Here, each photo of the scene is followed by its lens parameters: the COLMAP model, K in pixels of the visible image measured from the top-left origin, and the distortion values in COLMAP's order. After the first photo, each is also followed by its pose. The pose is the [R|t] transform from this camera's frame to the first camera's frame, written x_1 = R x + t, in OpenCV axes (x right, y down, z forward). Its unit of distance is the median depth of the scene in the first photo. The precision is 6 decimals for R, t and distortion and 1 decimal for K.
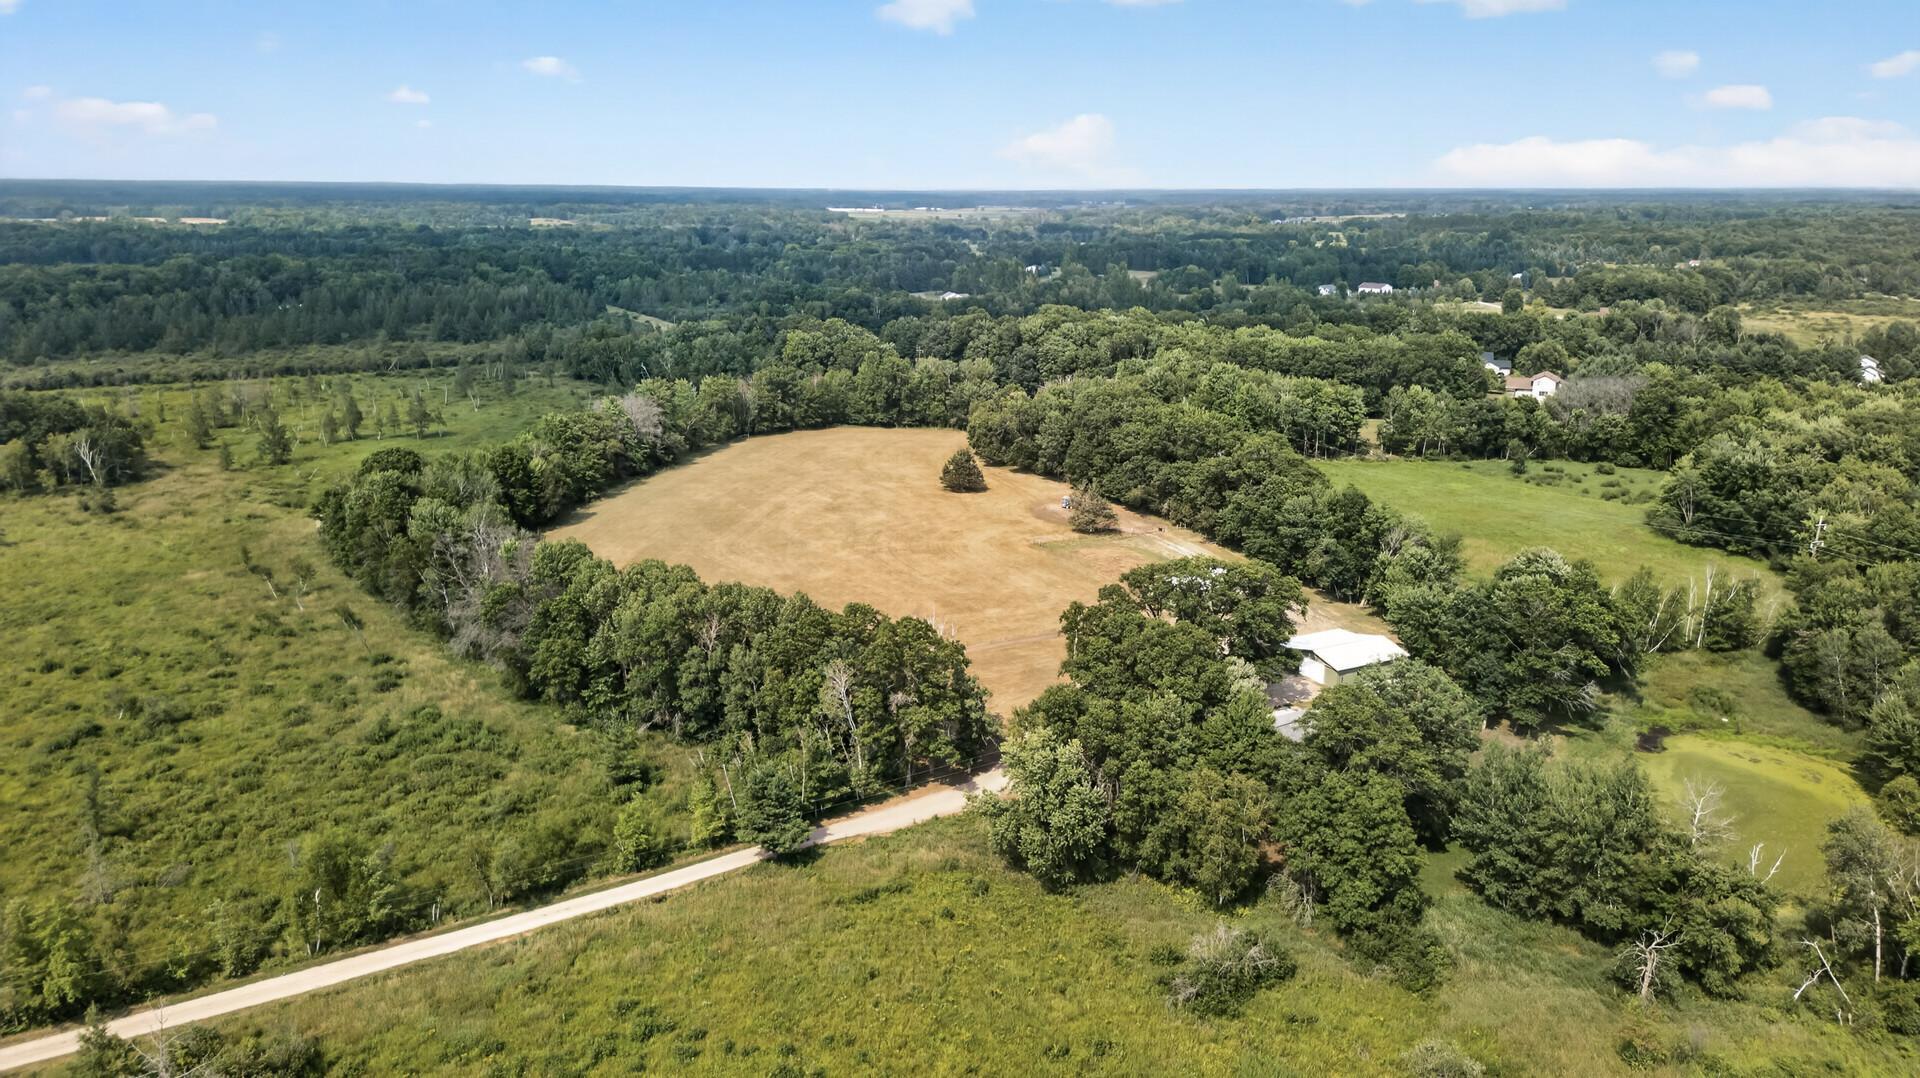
lens RADIAL K [[1343.0, 0, 975.5], [0, 1343.0, 546.8], [0, 0, 1]] dist [0.073407, -0.081685]
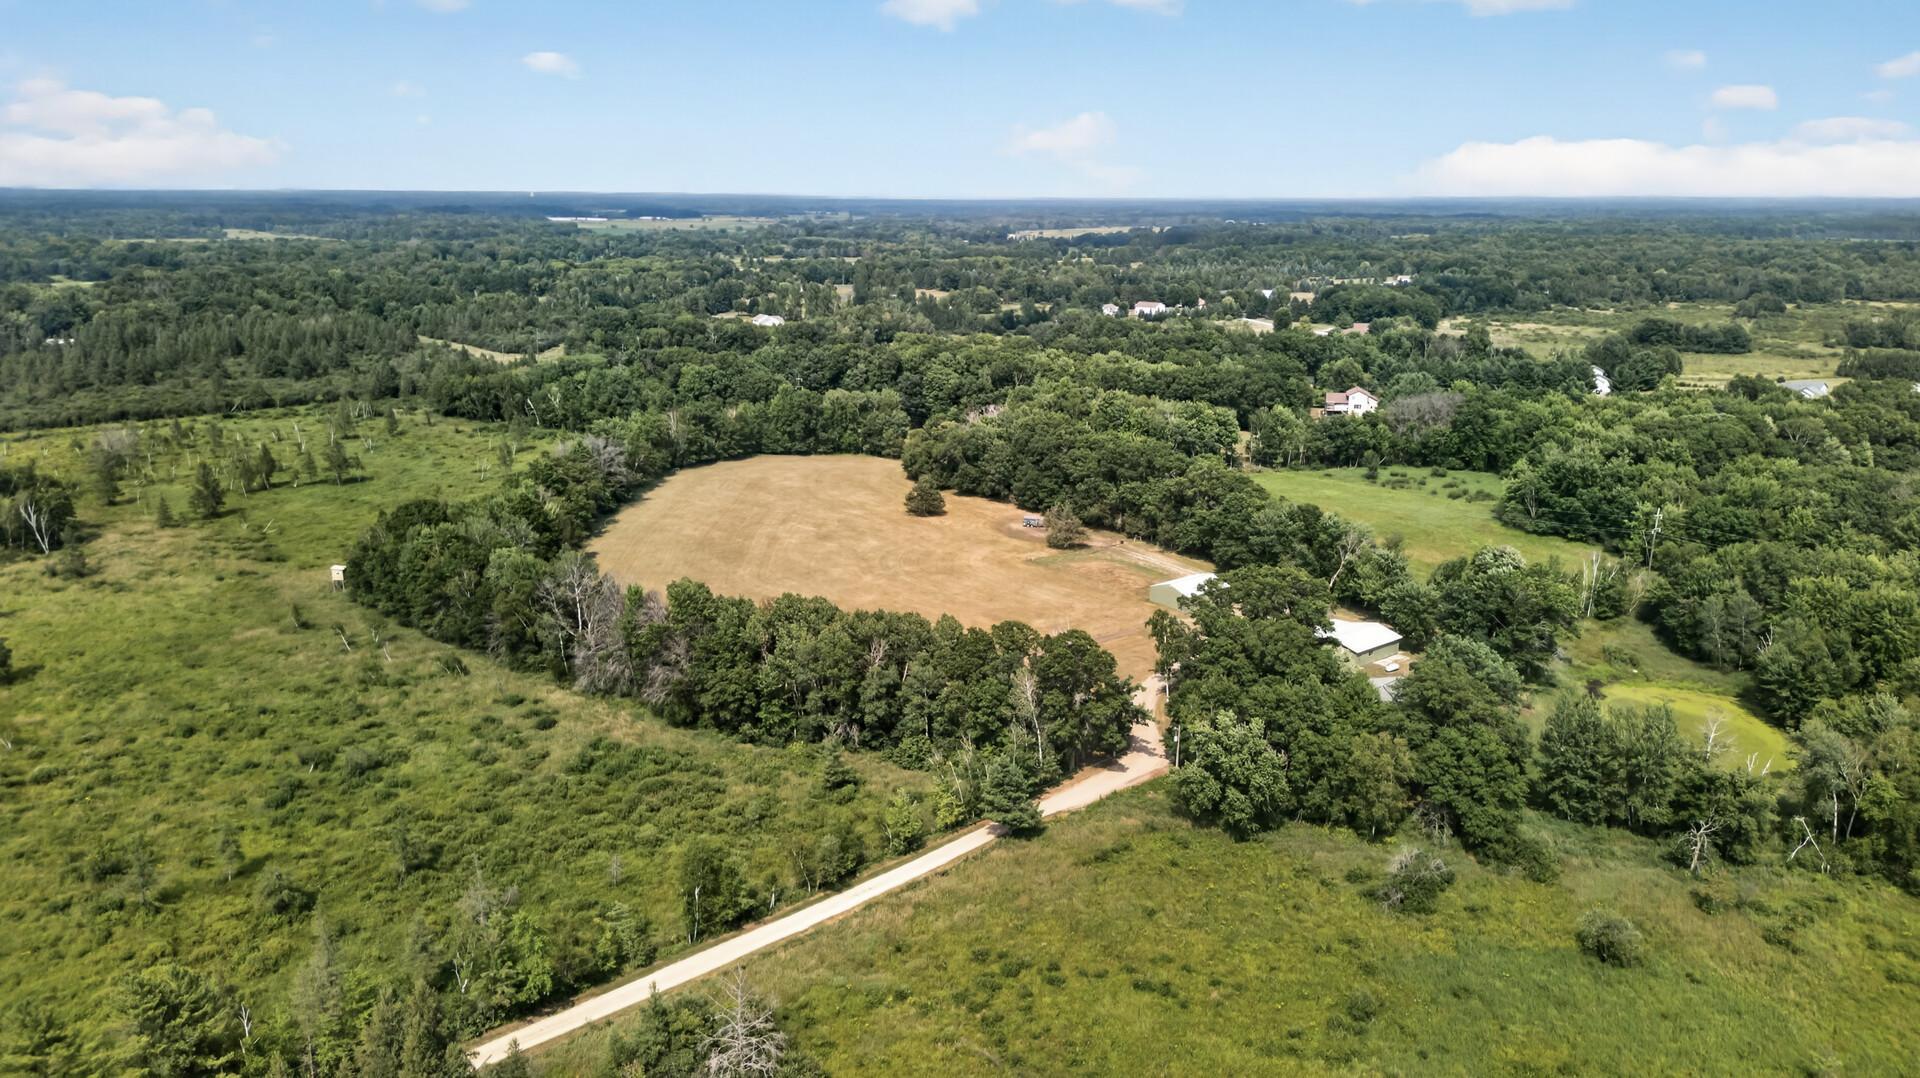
lens RADIAL K [[1343.0, 0, 975.5], [0, 1343.0, 546.8], [0, 0, 1]] dist [0.073407, -0.081685]
pose [[0.978237, -0.048632, 0.201710, -0.211249], [0.049591, 0.998770, 0.000304, -0.015167], [-0.201477, 0.009706, 0.979445, -0.094104]]
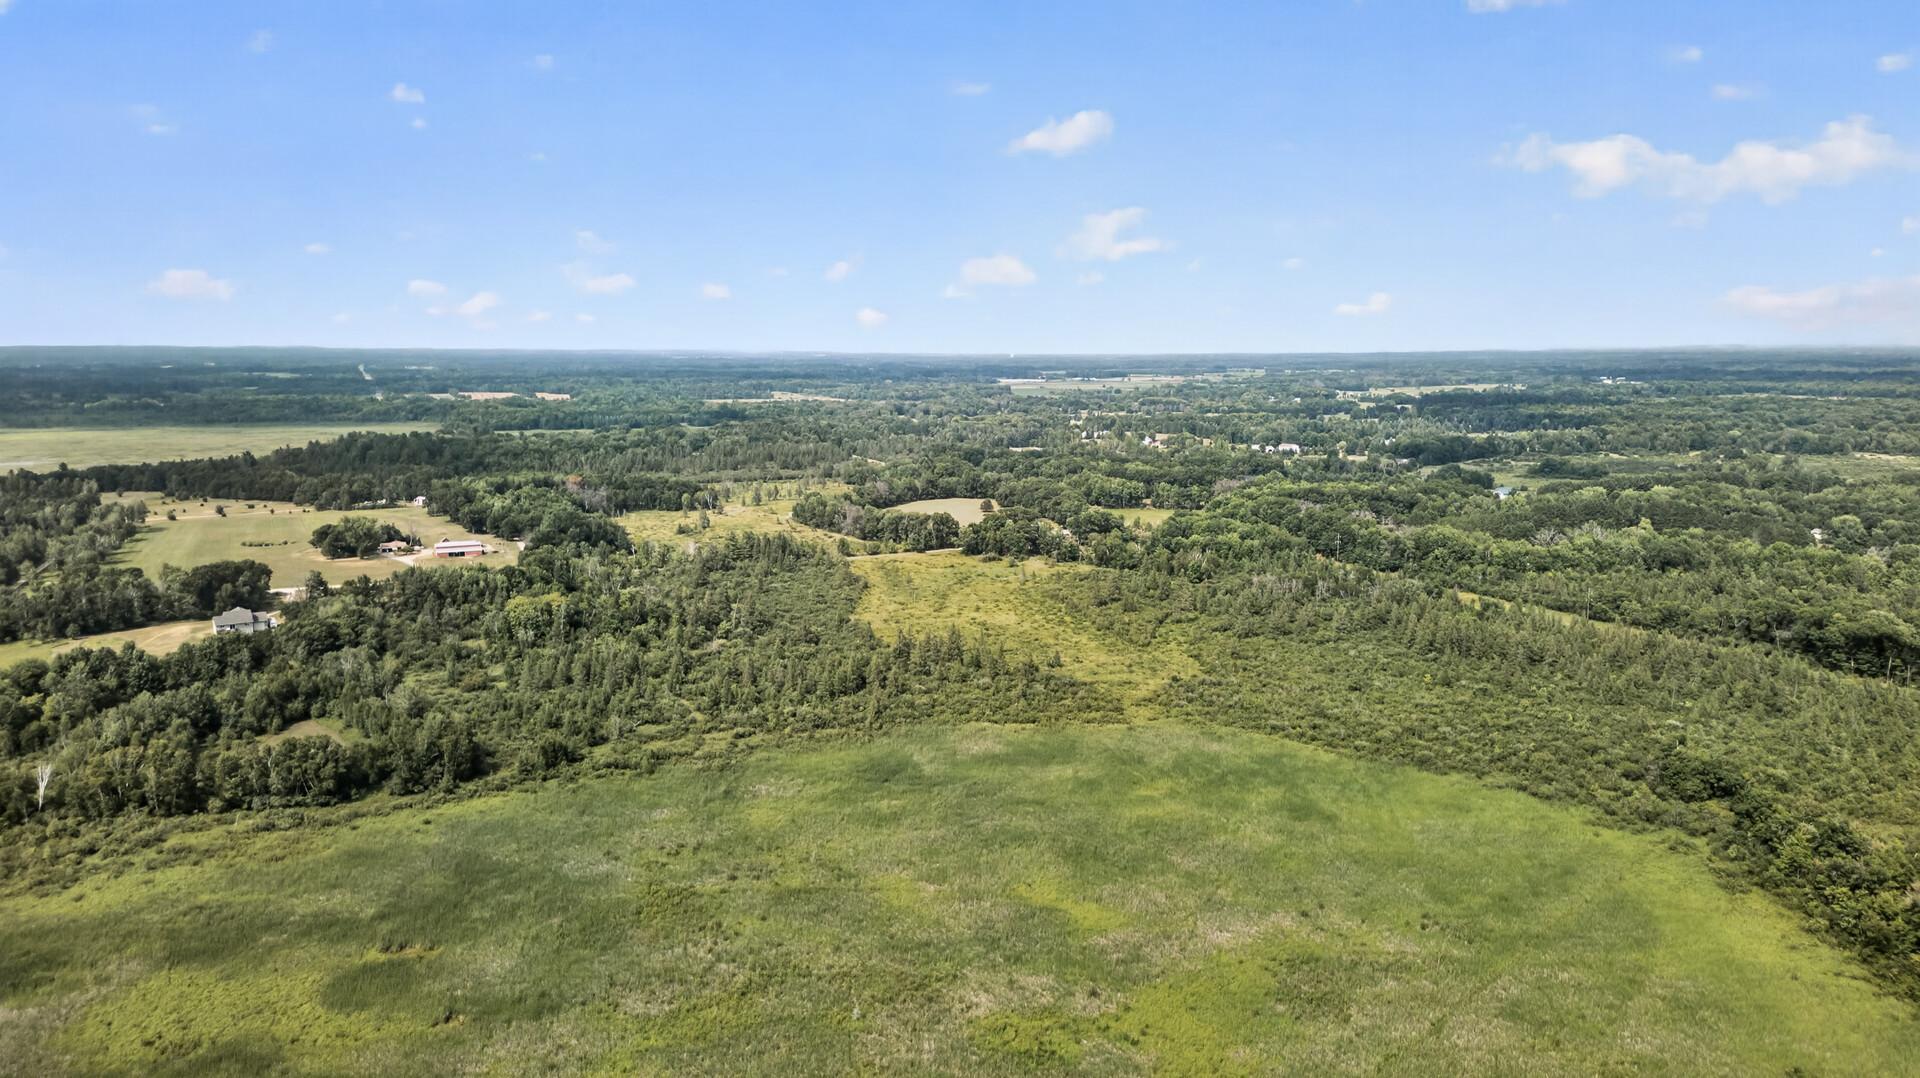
lens RADIAL K [[1343.0, 0, 975.5], [0, 1343.0, 546.8], [0, 0, 1]] dist [0.073407, -0.081685]
pose [[0.990896, 0.015118, -0.133779, 0.401857], [-0.030175, 0.993334, -0.111255, 0.403456], [0.131205, 0.114279, 0.984746, -2.127815]]
